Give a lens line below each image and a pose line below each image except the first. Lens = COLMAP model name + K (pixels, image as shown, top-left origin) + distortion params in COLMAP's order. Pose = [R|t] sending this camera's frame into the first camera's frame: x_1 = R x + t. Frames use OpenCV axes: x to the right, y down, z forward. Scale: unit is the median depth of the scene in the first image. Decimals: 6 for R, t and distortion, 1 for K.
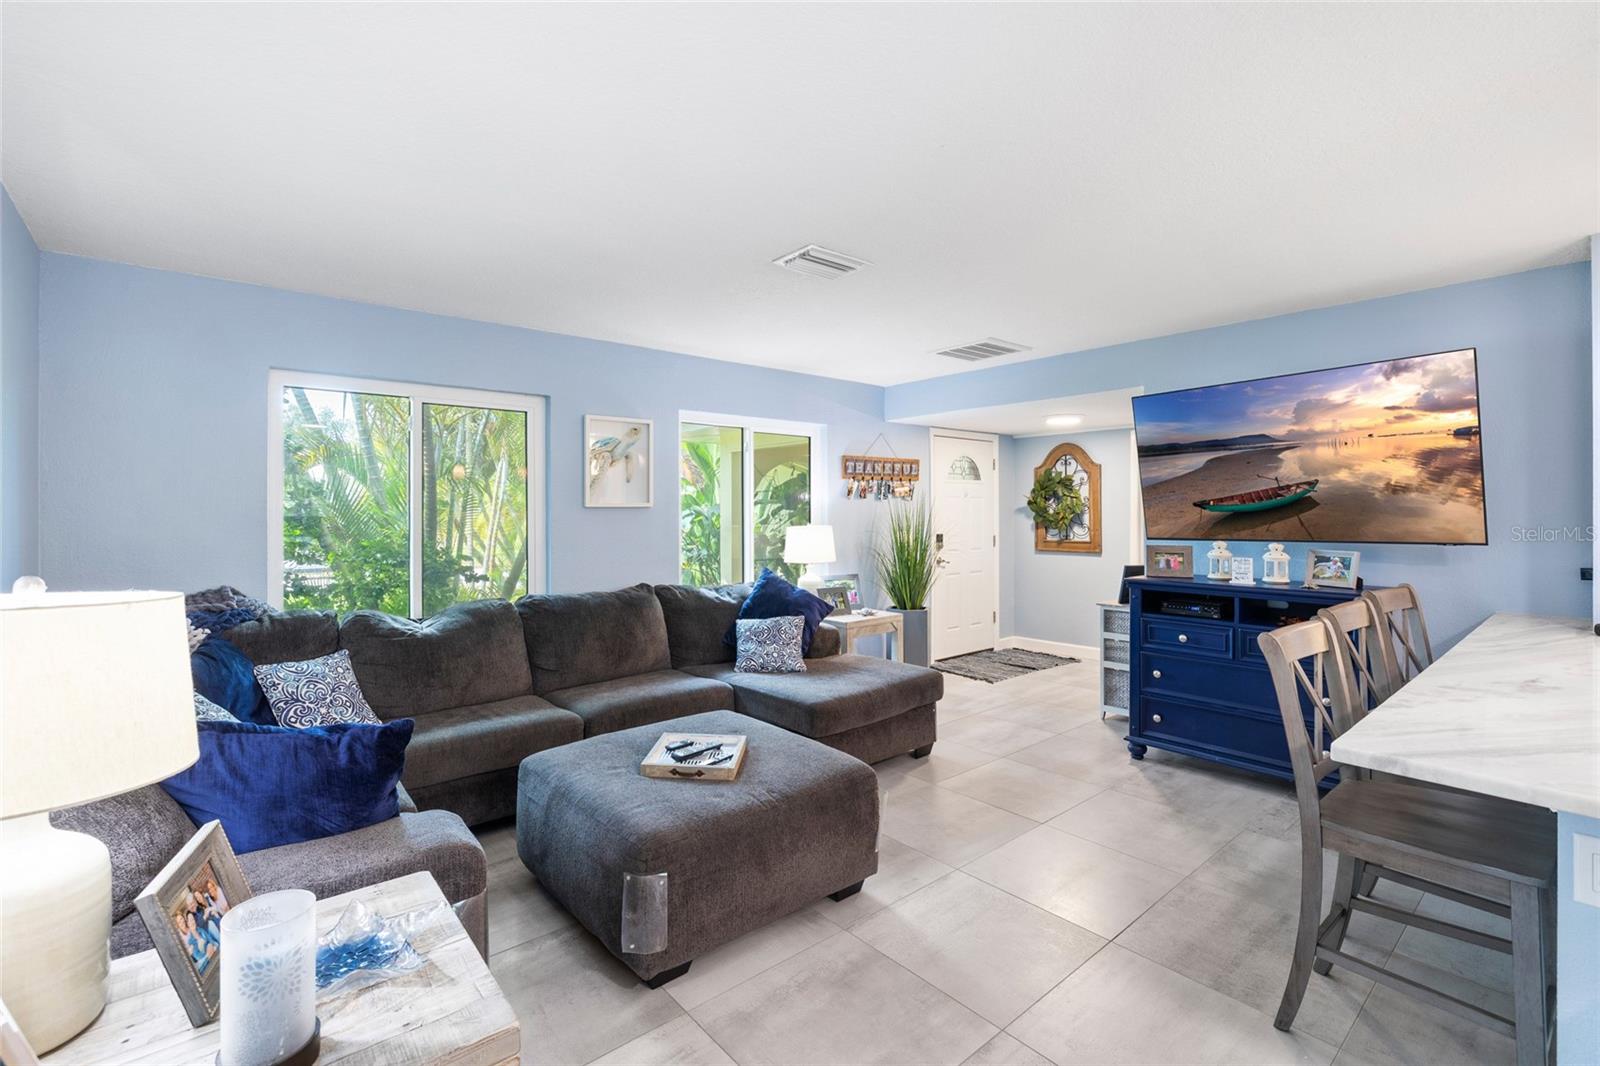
lens RADIAL K [[716.6, 0, 795.9], [0, 716.6, 520.6], [0, 0, 1]] dist [-0.005411, -0.000556]
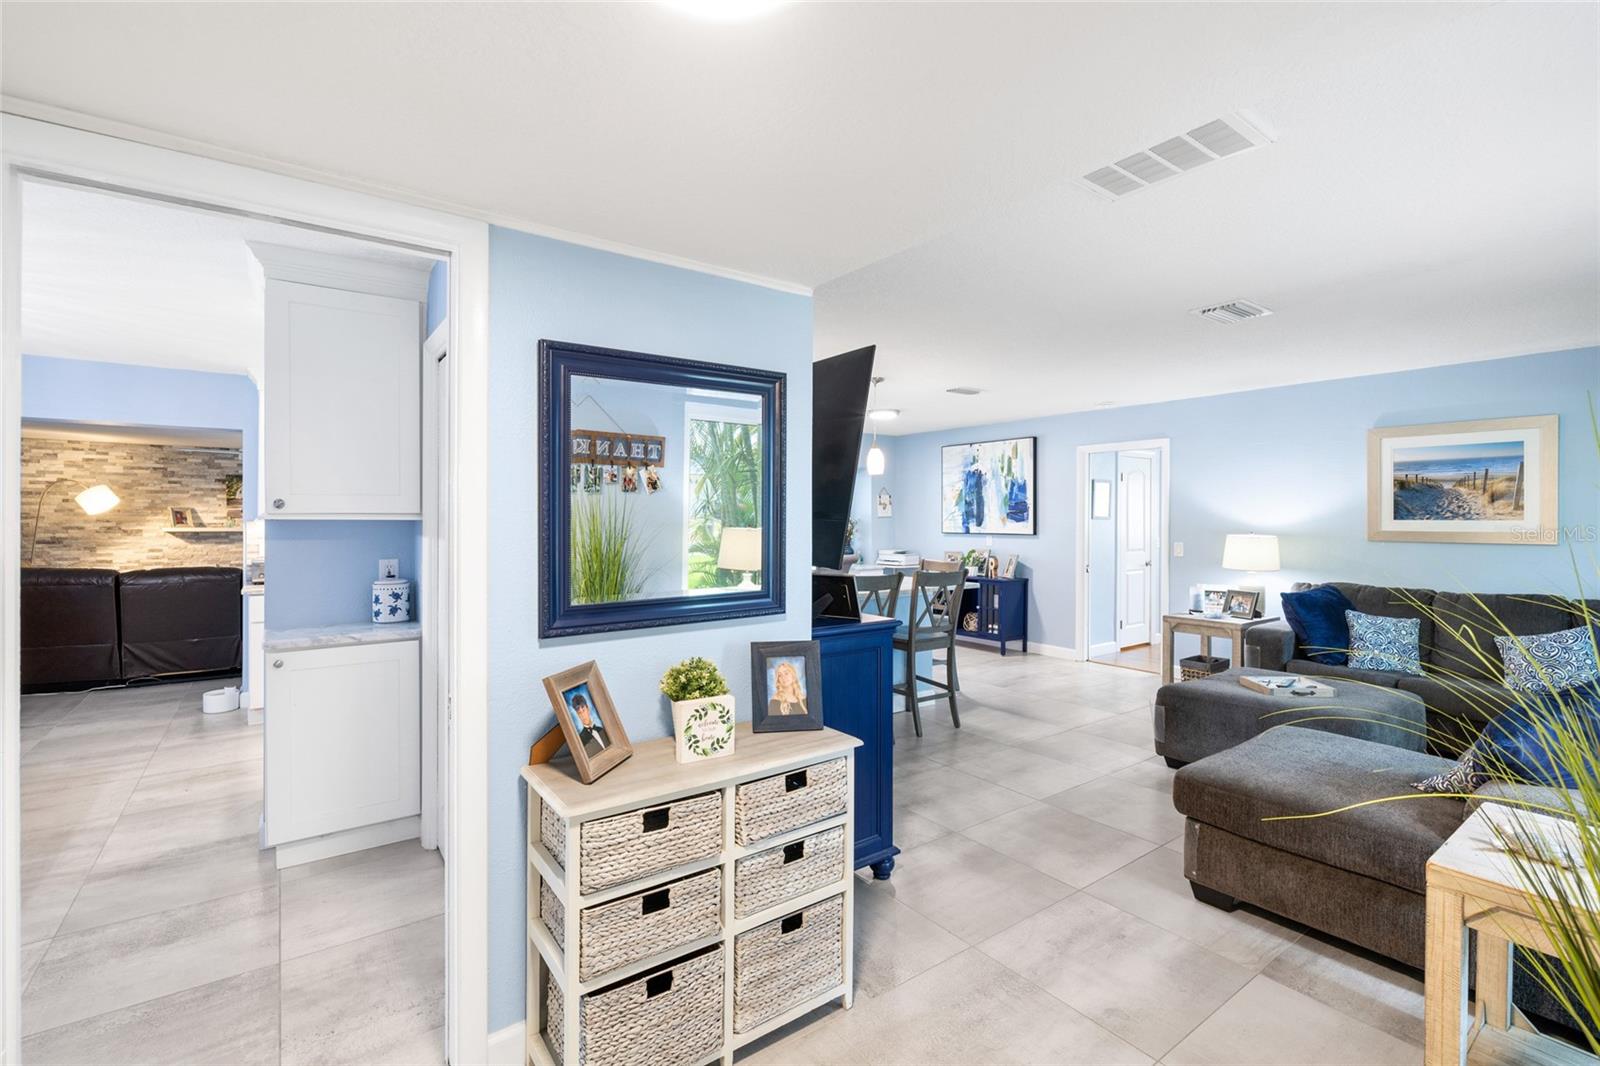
lens RADIAL K [[712.1, 0, 800.8], [0, 712.1, 519.6], [0, 0, 1]] dist [-0.012022, 0.004554]
pose [[-0.997600, 0.000659, 0.069232, 0.467308], [0.001677, 0.999891, 0.014641, -0.024897], [-0.069215, 0.014722, -0.997493, 1.555380]]
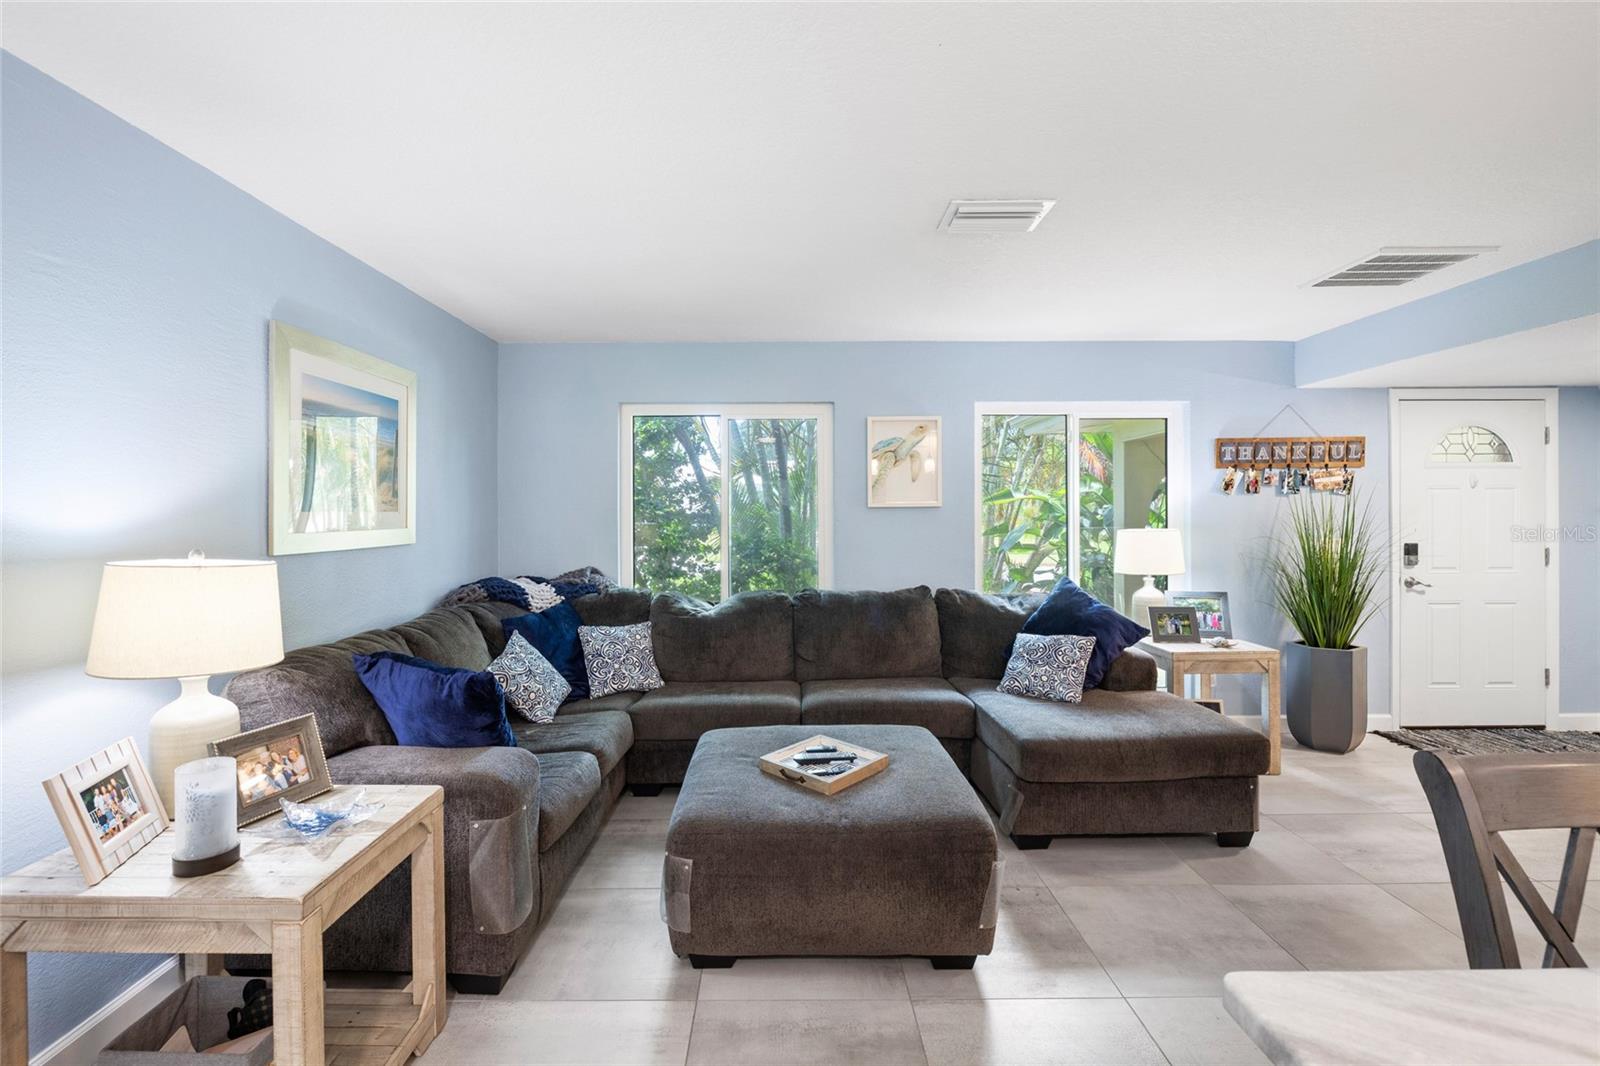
lens RADIAL K [[724.1, 0, 782.0], [0, 724.1, 514.6], [0, 0, 1]] dist [-0.008559, 0.000453]
pose [[0.764208, 0.001910, -0.644967, 0.277357], [-0.005960, 0.999974, -0.004101, -0.003214], [0.644942, 0.006979, 0.764199, 0.128913]]
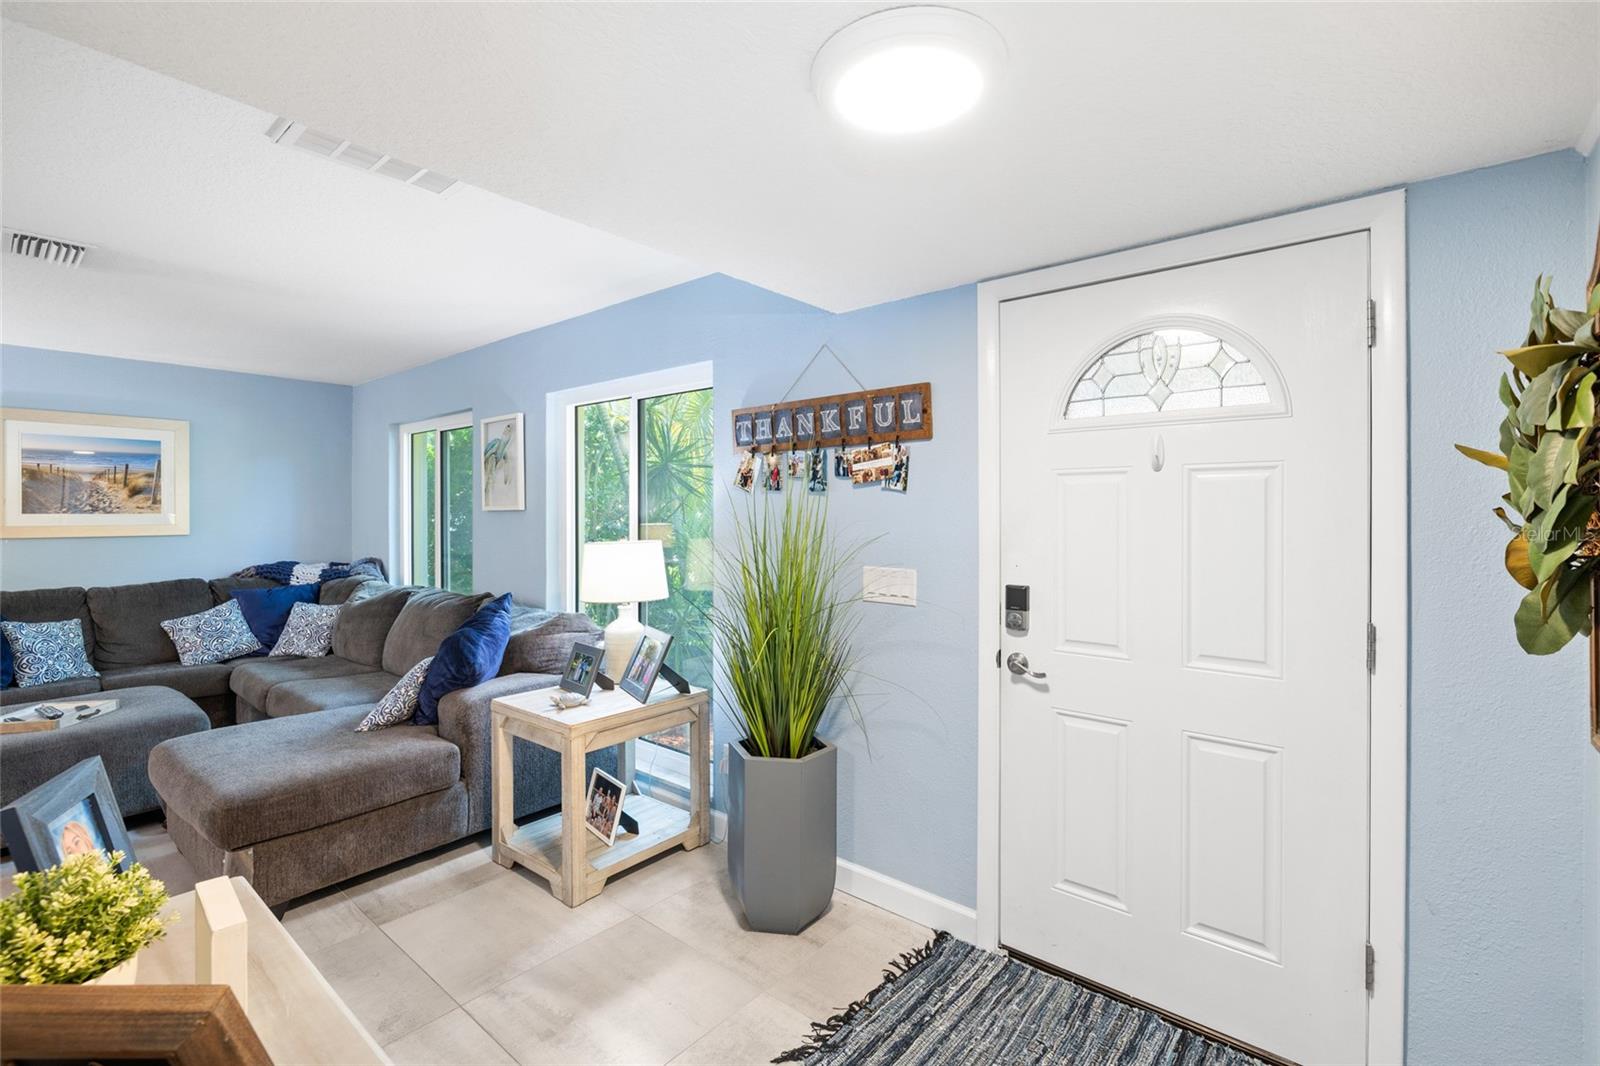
lens RADIAL K [[718.4, 0, 792.3], [0, 718.4, 516.3], [0, 0, 1]] dist [-0.003528, -0.000255]
pose [[0.164475, 0.009033, -0.986340, 0.781514], [-0.012154, 0.999901, 0.007131, -0.022998], [0.986306, 0.010815, 0.164568, 1.258305]]
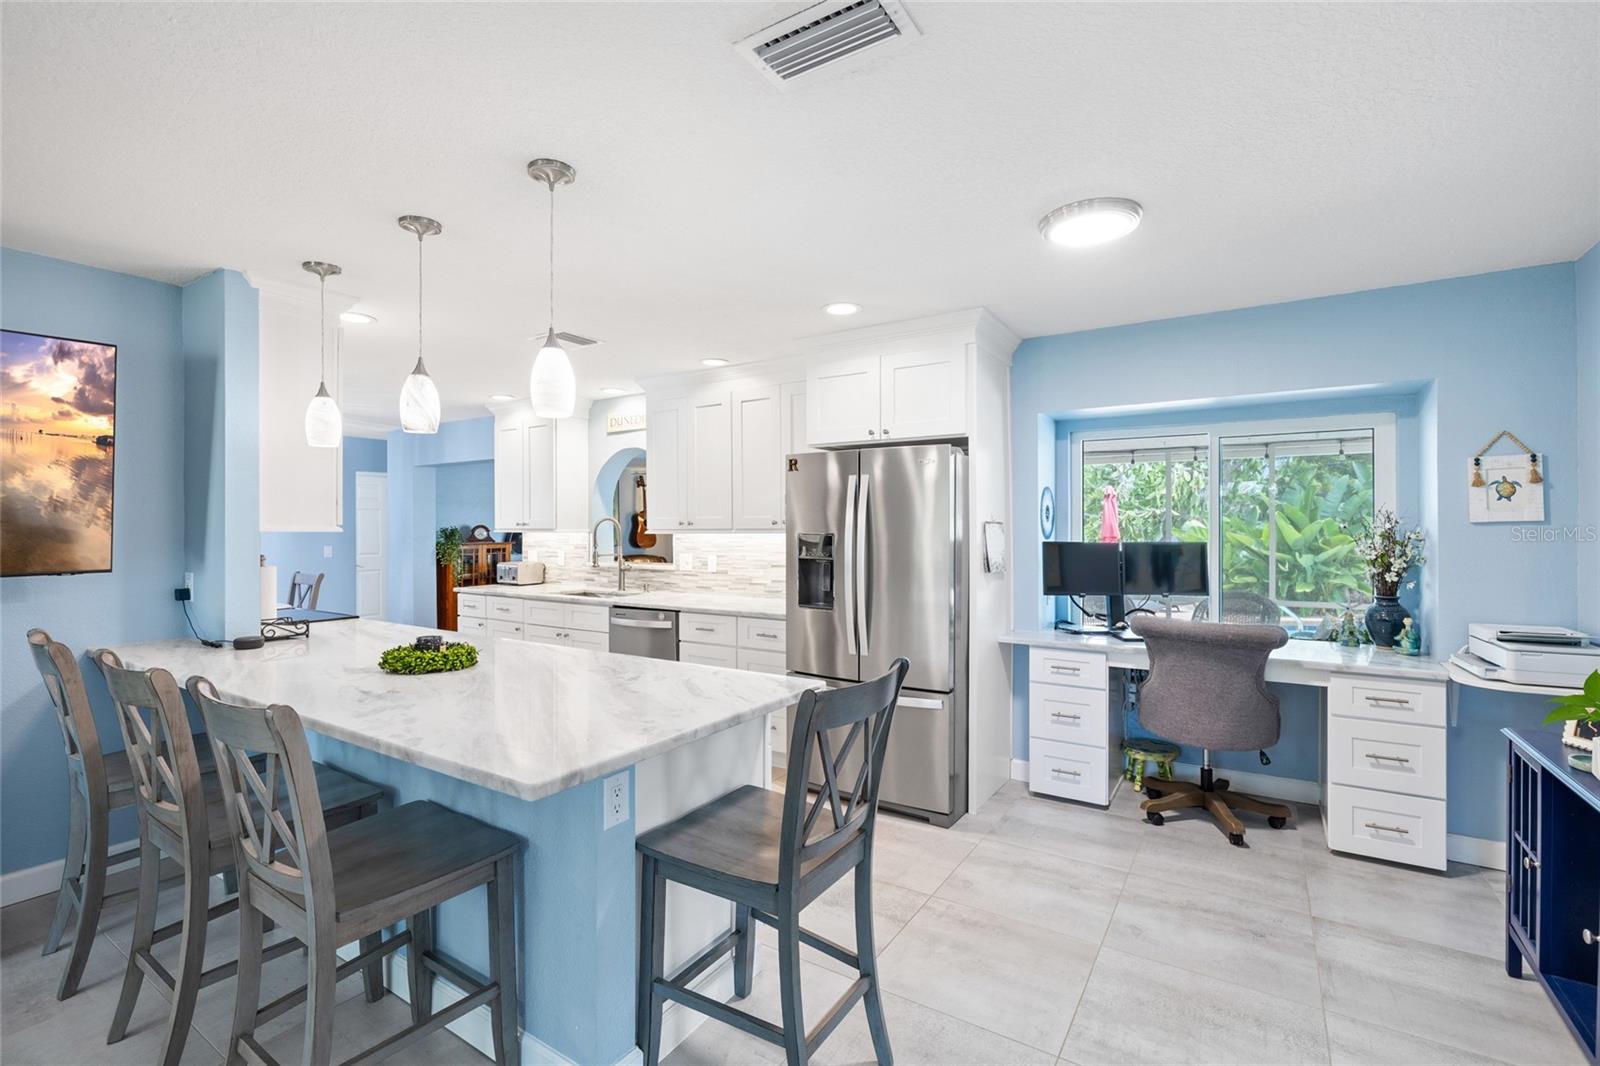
lens RADIAL K [[713.5, 0, 800.6], [0, 713.5, 527.6], [0, 0, 1]] dist [-0.006754, 0.000362]
pose [[-0.292733, 0.003746, 0.956187, -0.079040], [0.013786, 0.999905, 0.000304, -0.006541], [-0.956095, 0.013271, -0.292757, 0.302066]]
